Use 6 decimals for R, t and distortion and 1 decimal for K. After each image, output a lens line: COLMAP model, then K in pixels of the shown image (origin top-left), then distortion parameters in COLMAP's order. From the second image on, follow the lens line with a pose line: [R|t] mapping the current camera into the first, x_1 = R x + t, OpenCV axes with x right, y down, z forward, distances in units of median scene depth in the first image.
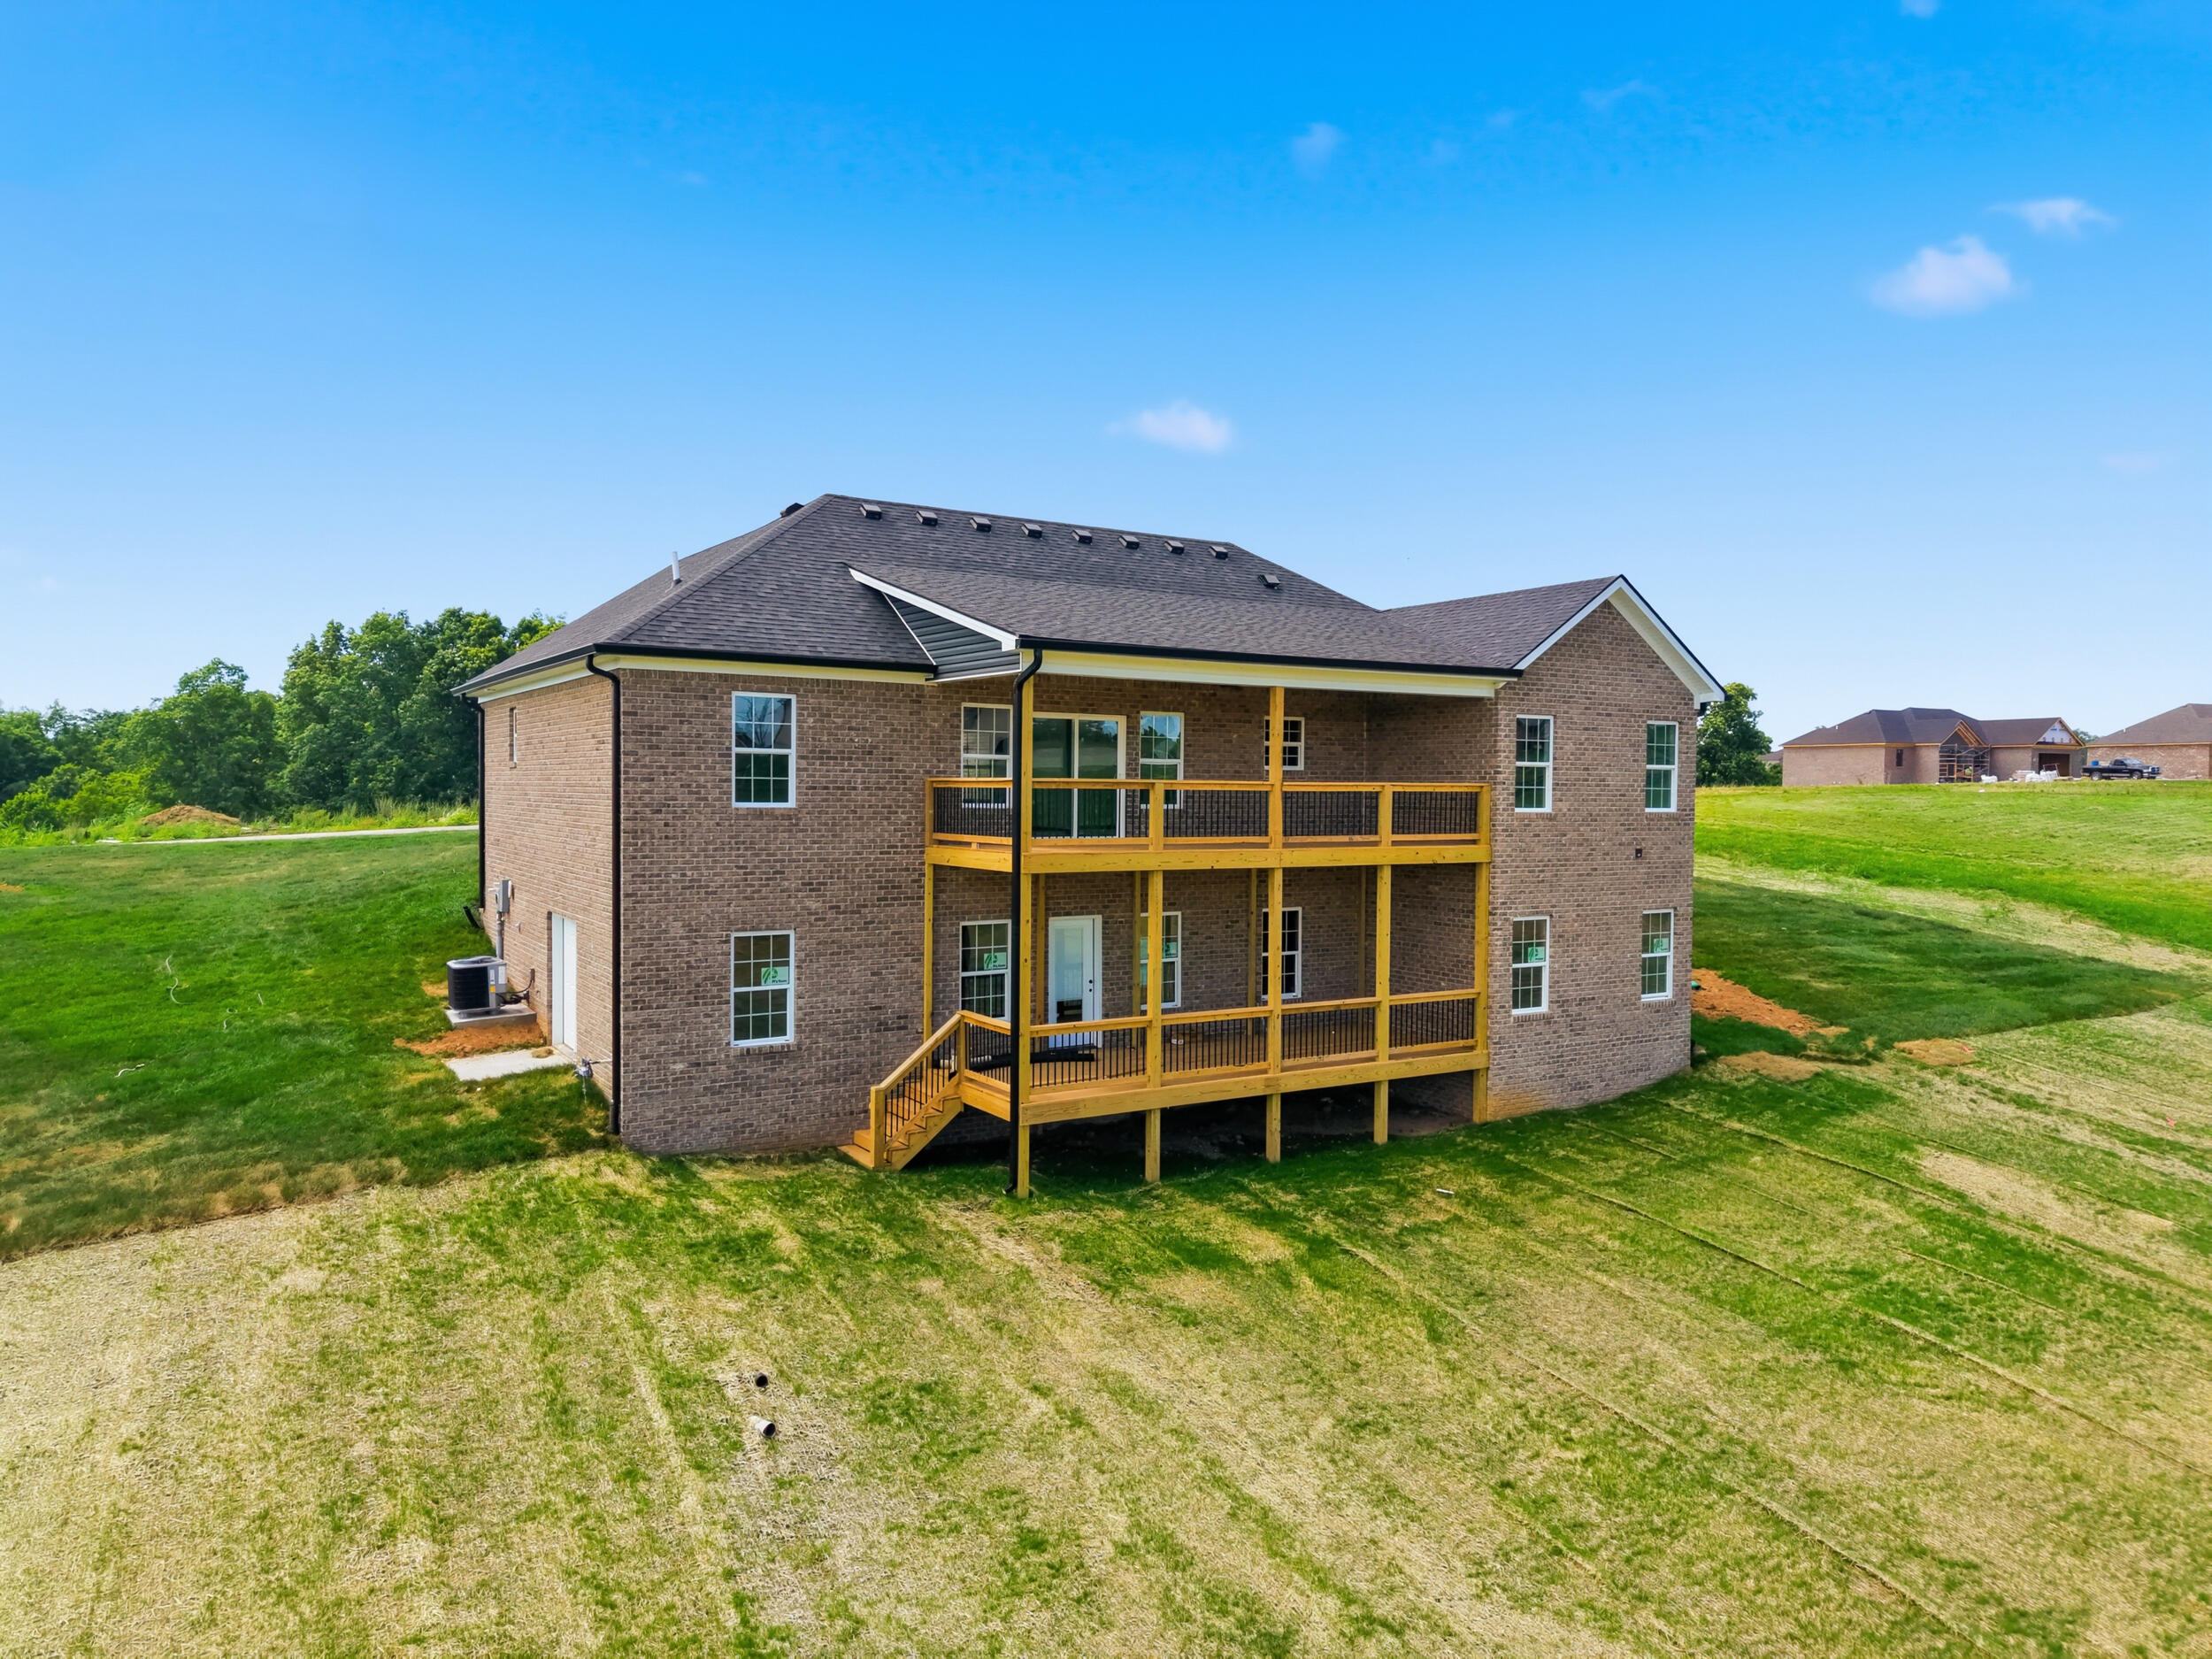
lens RADIAL K [[1484.7, 0, 1106.0], [0, 1484.7, 829.5], [0, 0, 1]] dist [0.047281, -0.083678]
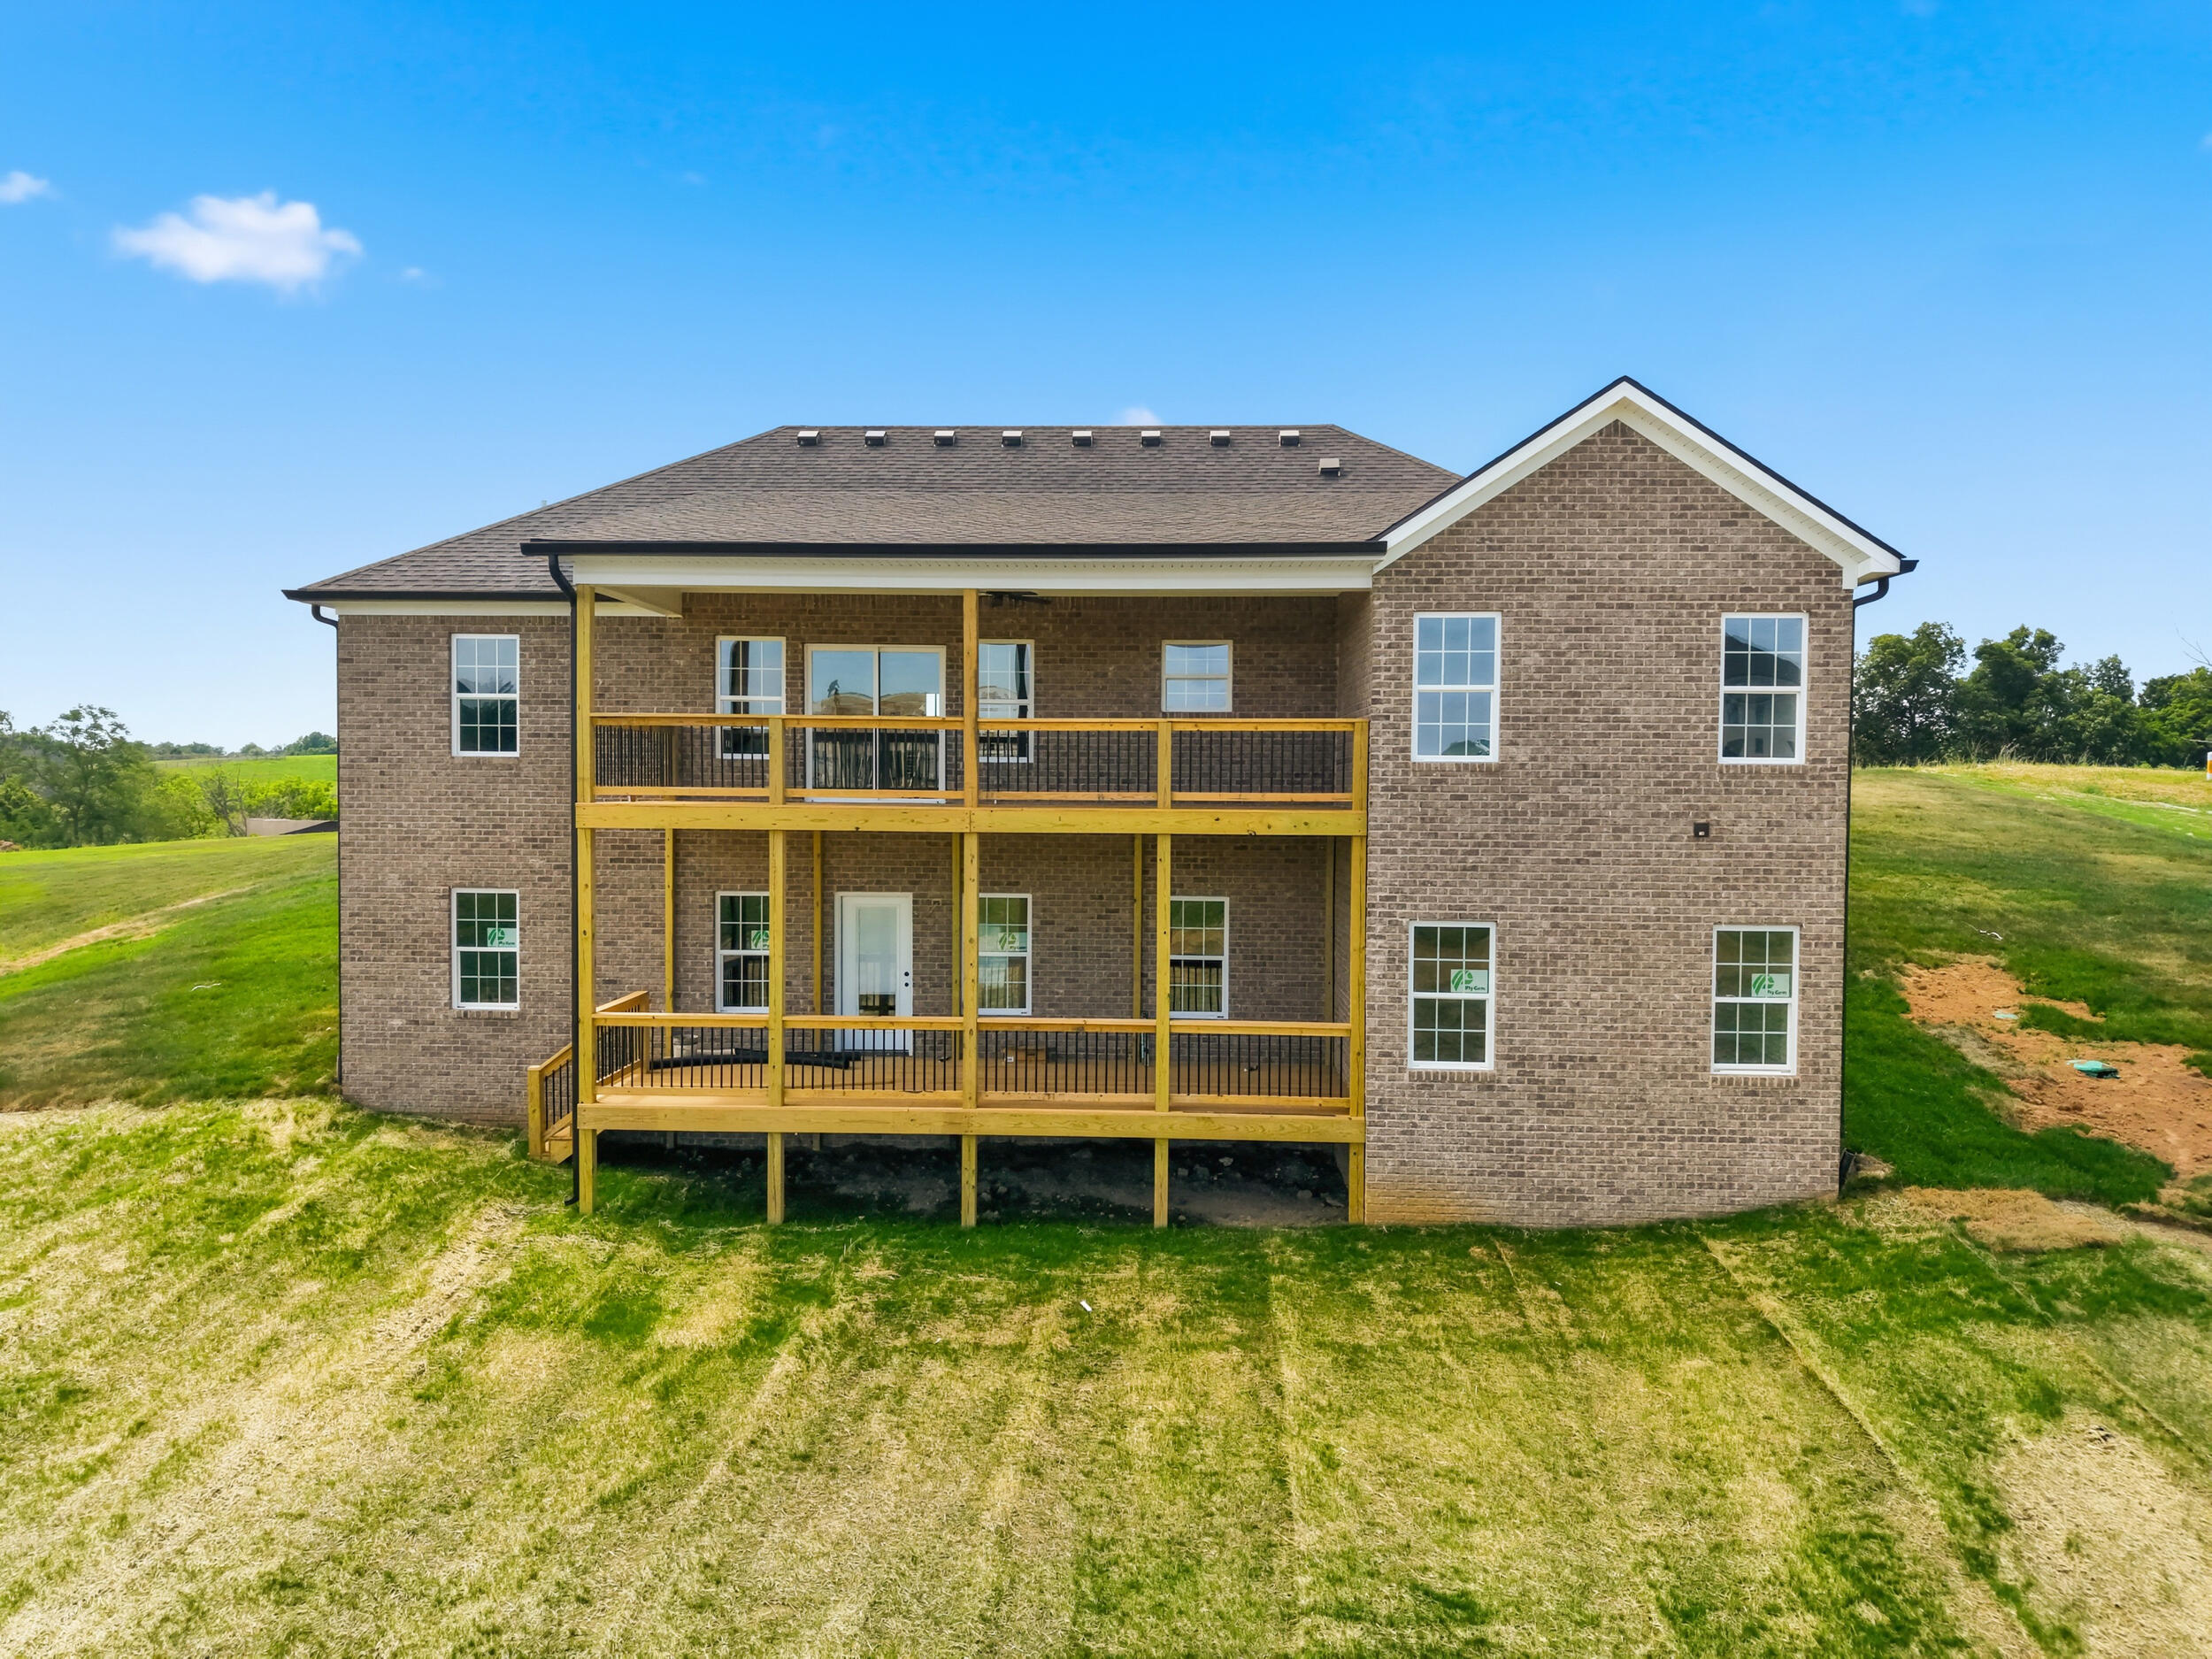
lens RADIAL K [[1492.1, 0, 1106.0], [0, 1492.1, 829.5], [0, 0, 1]] dist [0.003104, -0.002703]
pose [[0.824554, 0.015153, -0.565581, 0.615851], [-0.016426, 0.999861, 0.002842, 0.021750], [0.565545, 0.006947, 0.824688, 0.437691]]
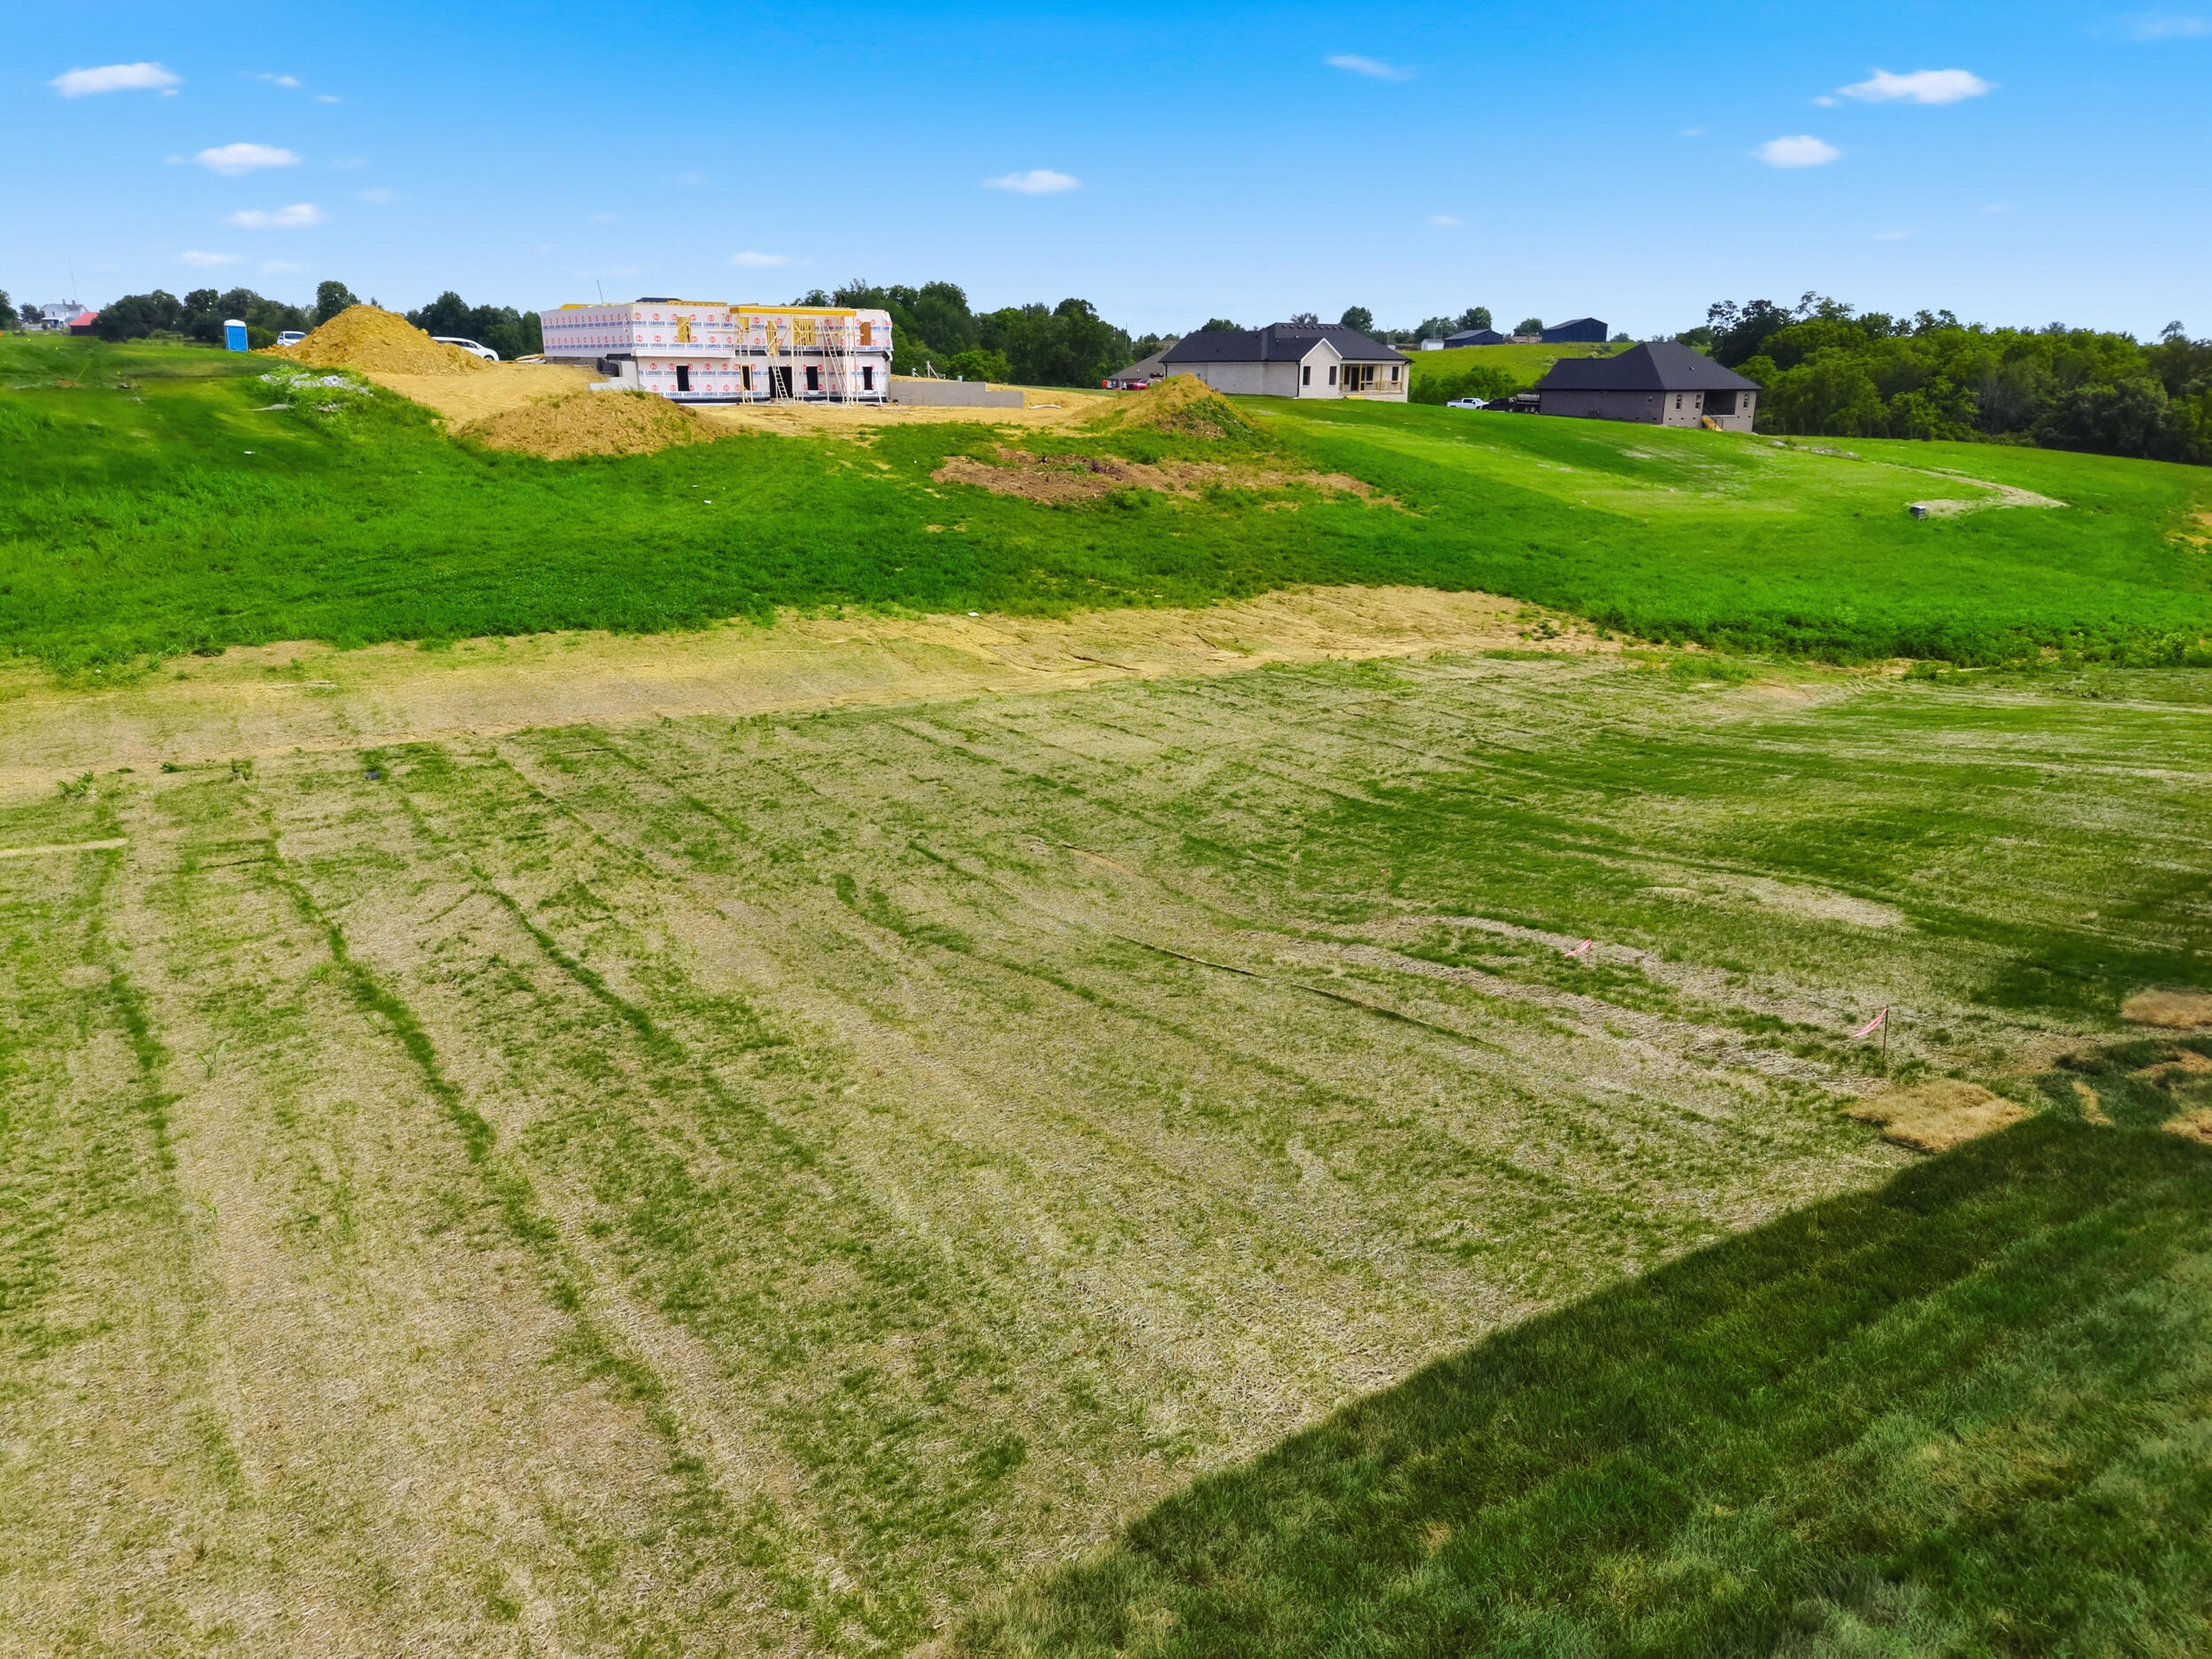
lens RADIAL K [[1492.1, 0, 1106.0], [0, 1492.1, 829.5], [0, 0, 1]] dist [0.003104, -0.002703]
pose [[-0.996331, 0.019291, -0.083378, 1.150611], [-0.008673, 0.946487, 0.322626, -0.099490], [0.085140, 0.322166, -0.942847, 1.881073]]
